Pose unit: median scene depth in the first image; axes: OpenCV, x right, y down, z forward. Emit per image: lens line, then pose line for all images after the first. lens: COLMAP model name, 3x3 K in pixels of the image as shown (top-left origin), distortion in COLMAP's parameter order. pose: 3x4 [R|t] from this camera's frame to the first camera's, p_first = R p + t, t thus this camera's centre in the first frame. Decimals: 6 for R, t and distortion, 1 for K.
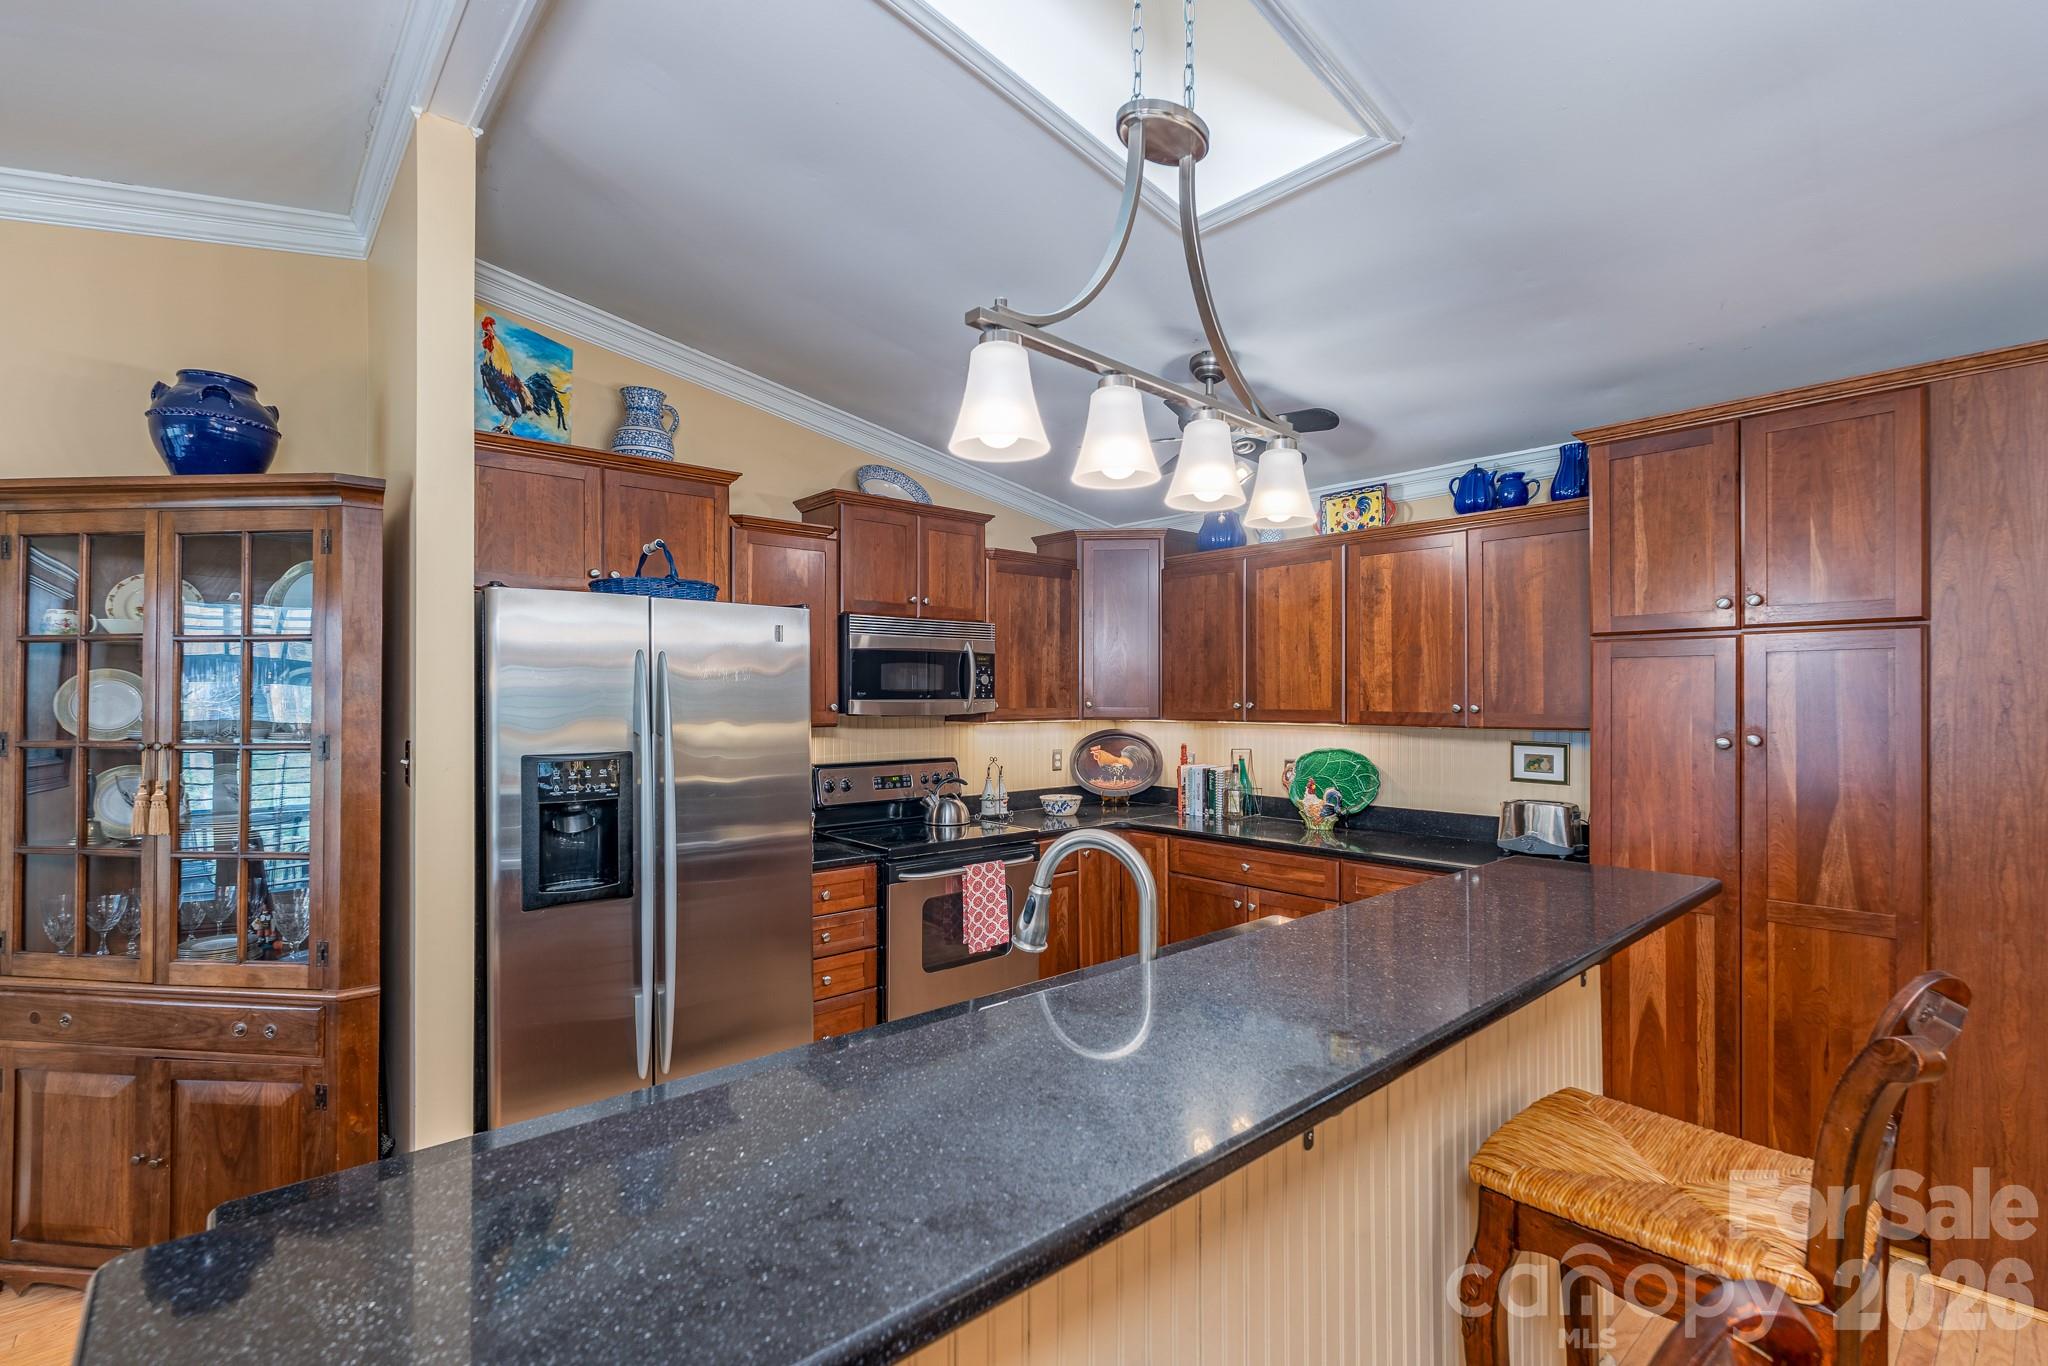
lens RADIAL K [[916.0, 0, 1007.0], [0, 916.0, 691.2], [0, 0, 1]] dist [-0.002778, -0.000299]
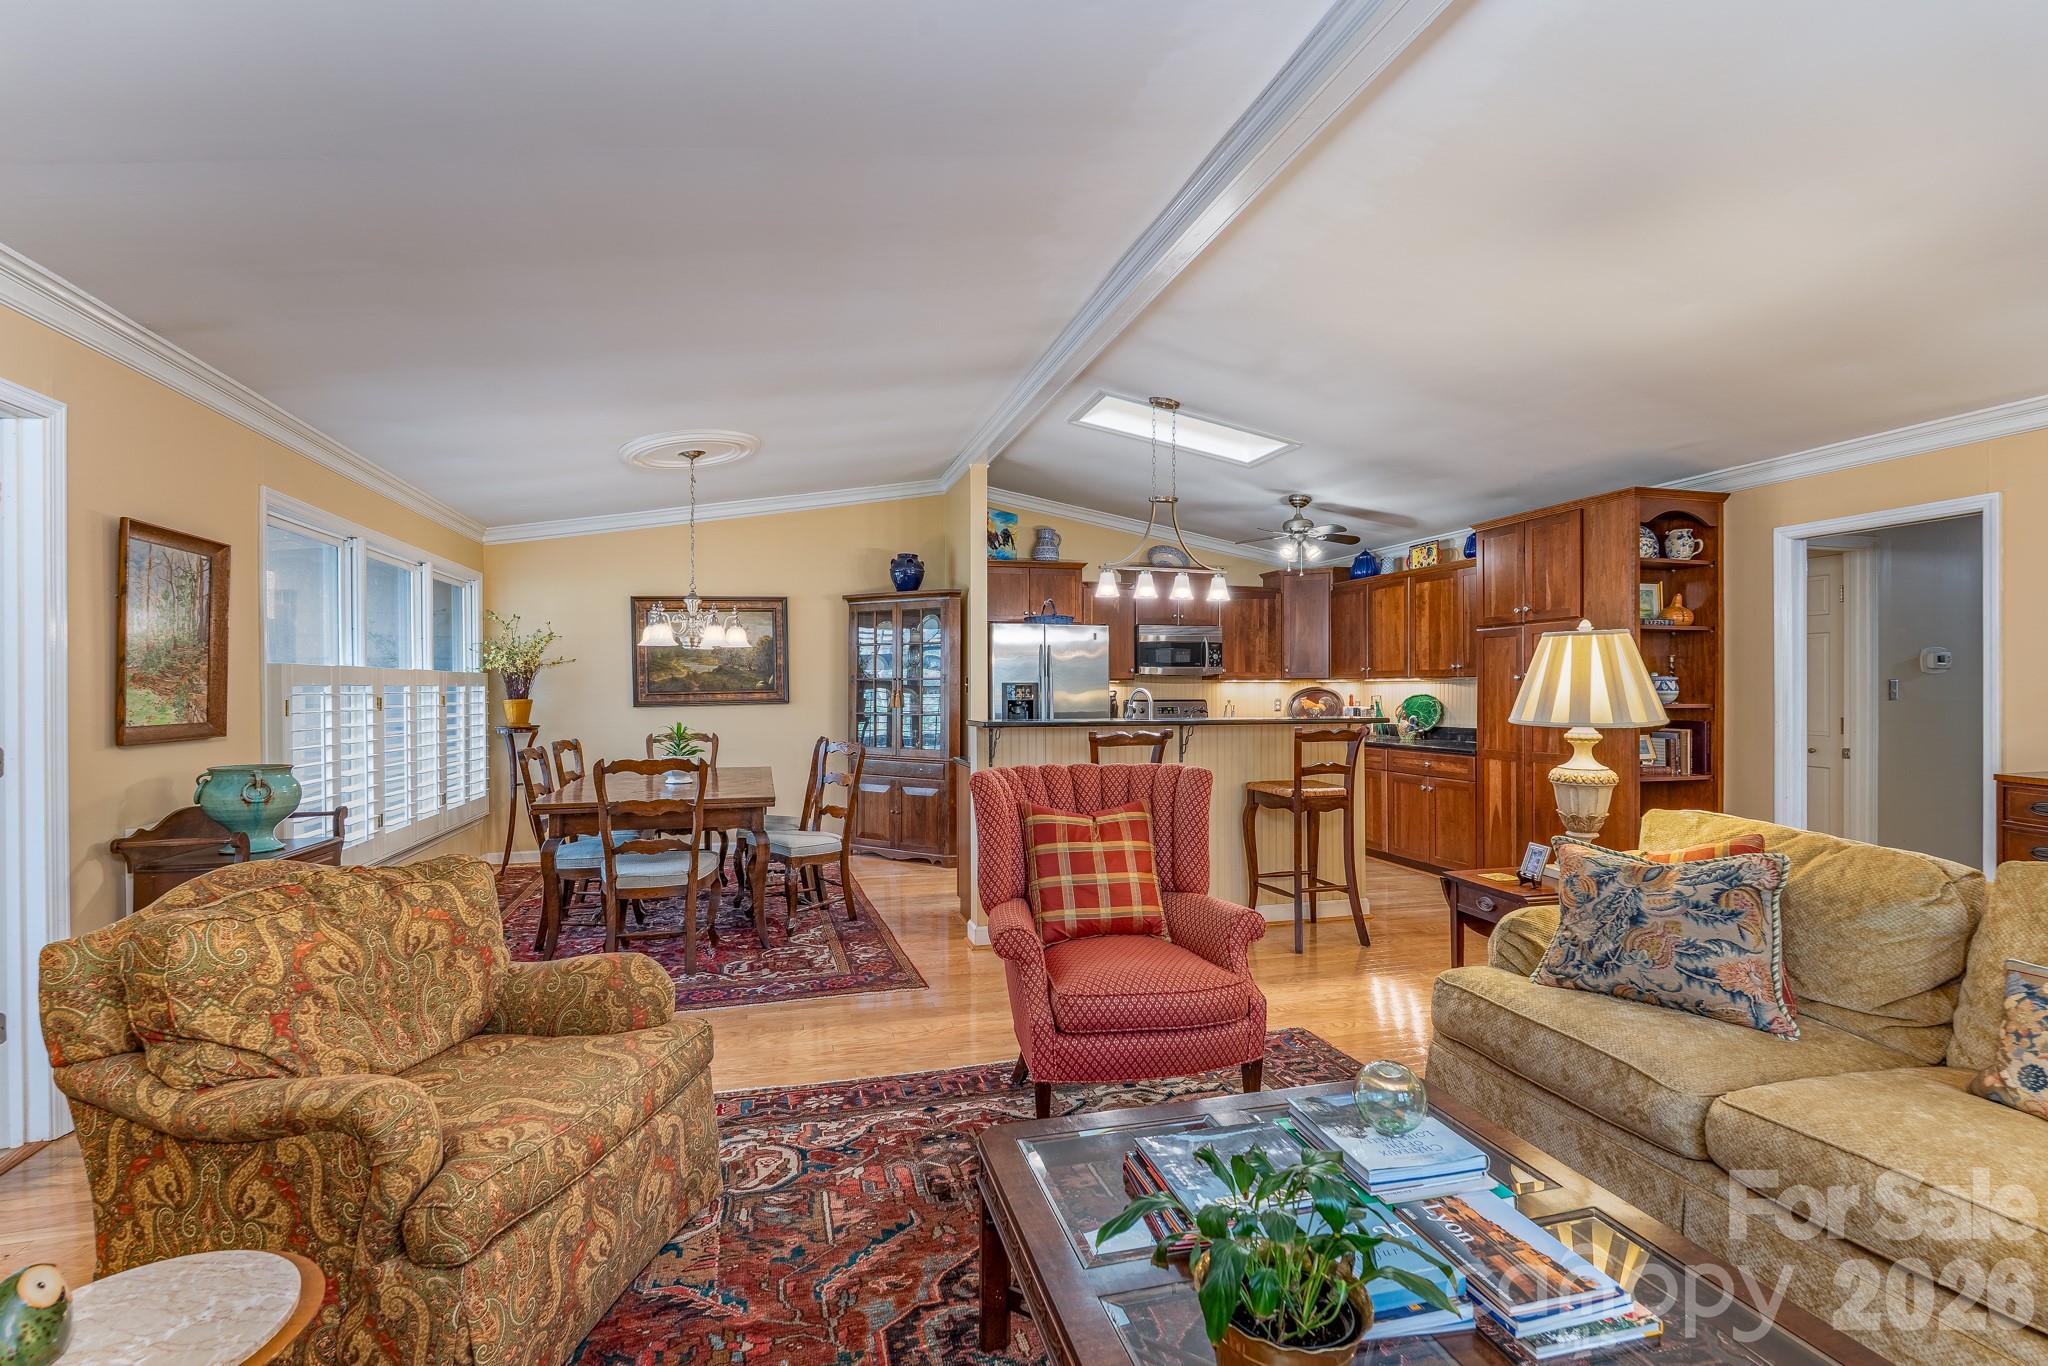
lens RADIAL K [[916.0, 0, 1014.9], [0, 916.0, 692.9], [0, 0, 1]] dist [-0.002778, -0.000299]
pose [[0.902372, 0.000314, -0.430959, 0.488146], [0.003787, 0.999955, 0.008659, 0.051792], [0.430942, -0.009446, 0.902330, -1.032999]]
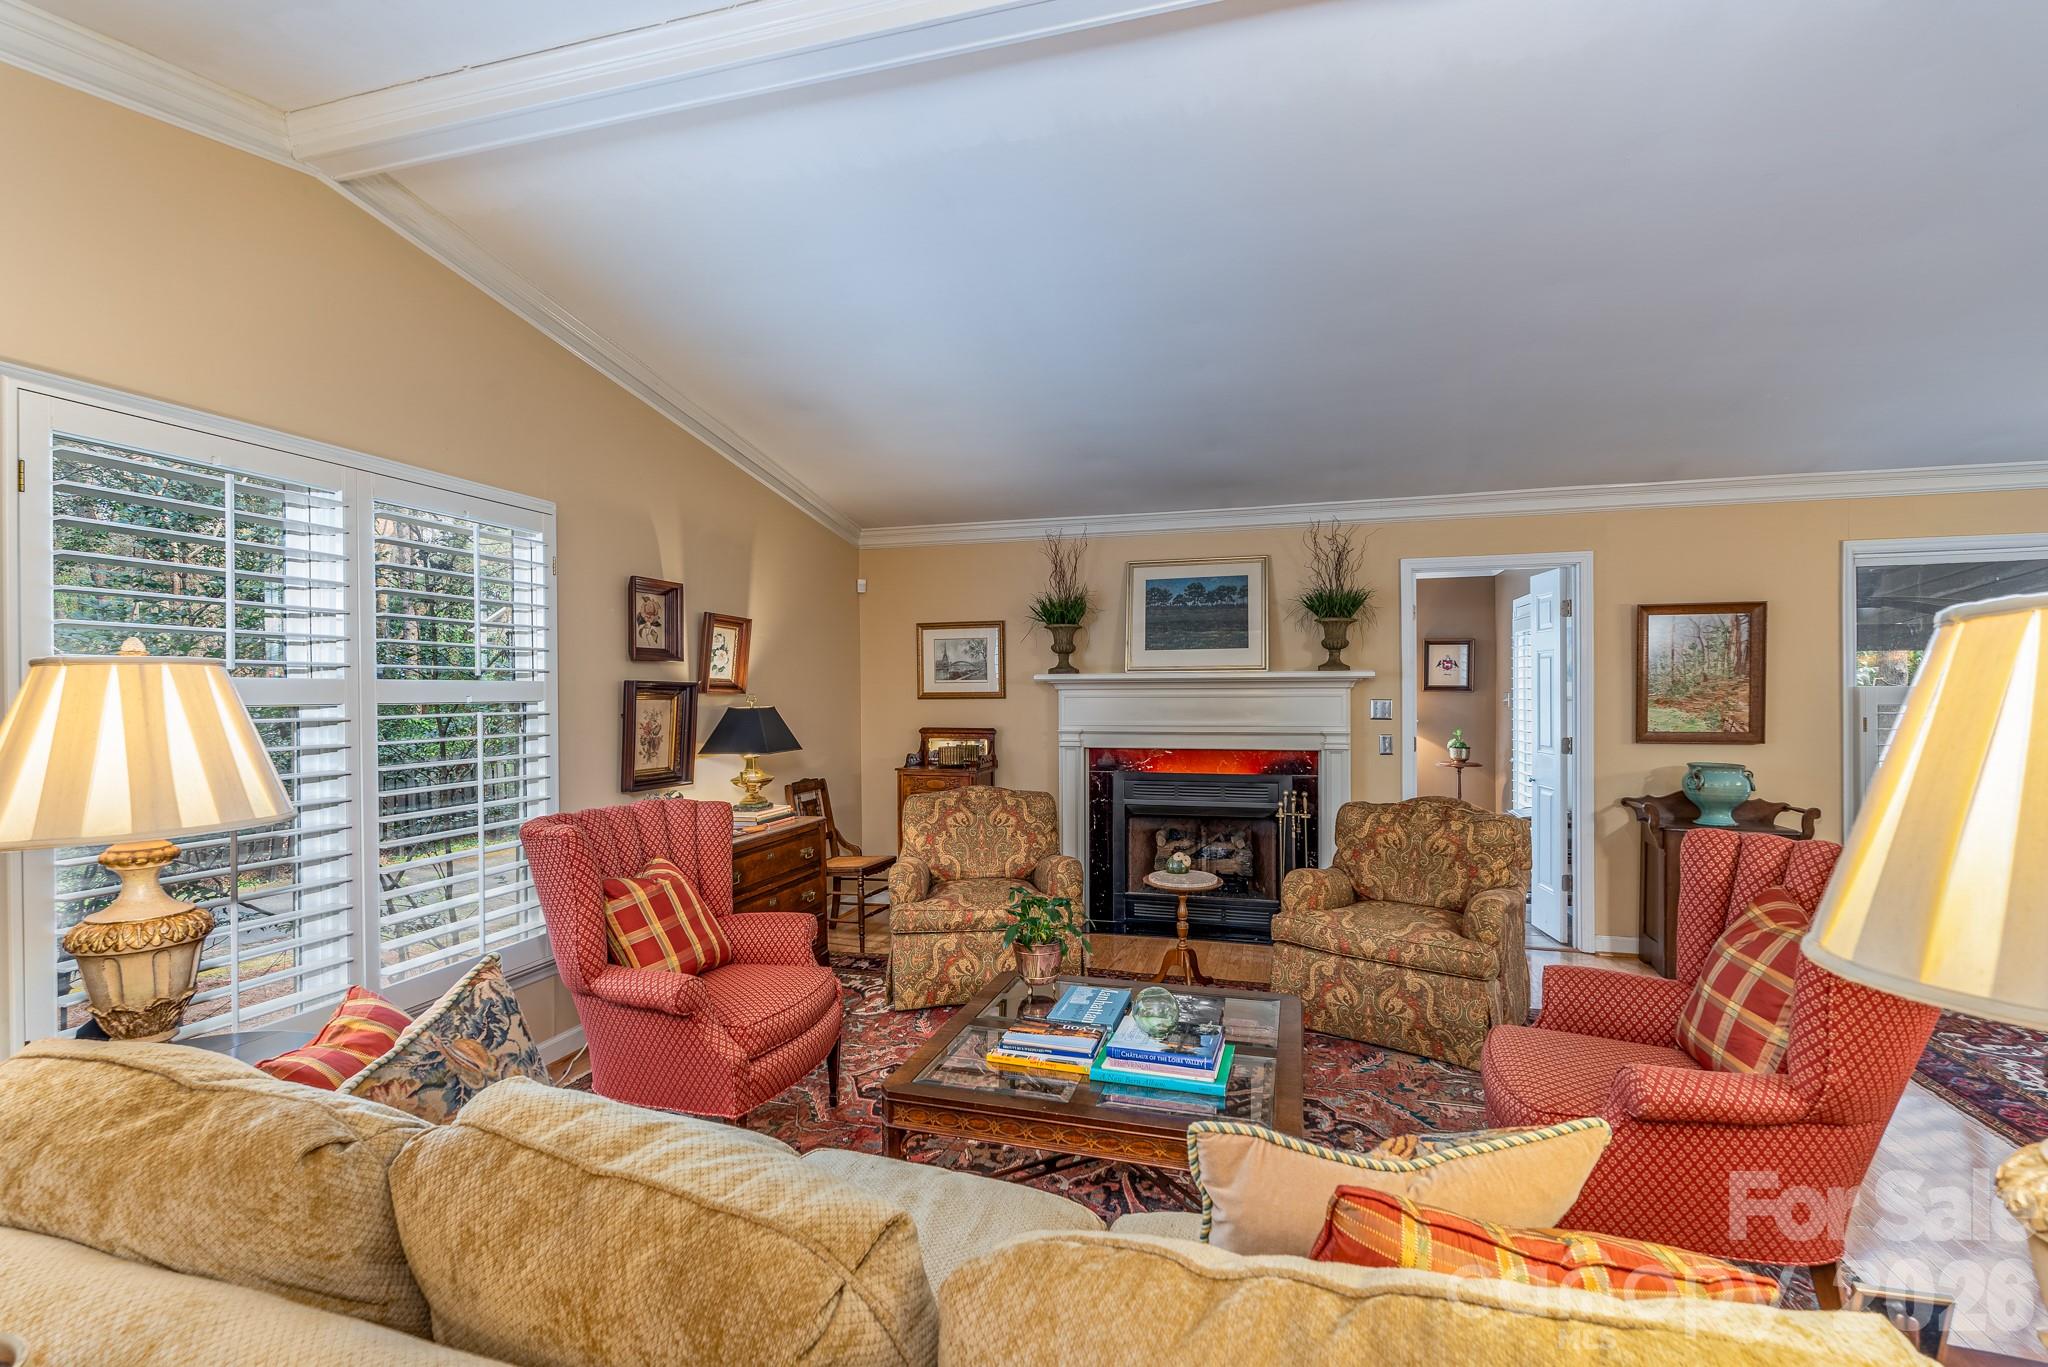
lens RADIAL K [[916.0, 0, 1025.1], [0, 916.0, 684.8], [0, 0, 1]] dist [-0.002778, -0.000299]
pose [[-0.831750, 0.013427, -0.554988, 0.925003], [0.013643, 0.999900, 0.003744, -0.000225], [0.554983, -0.004458, -0.831850, -0.011665]]
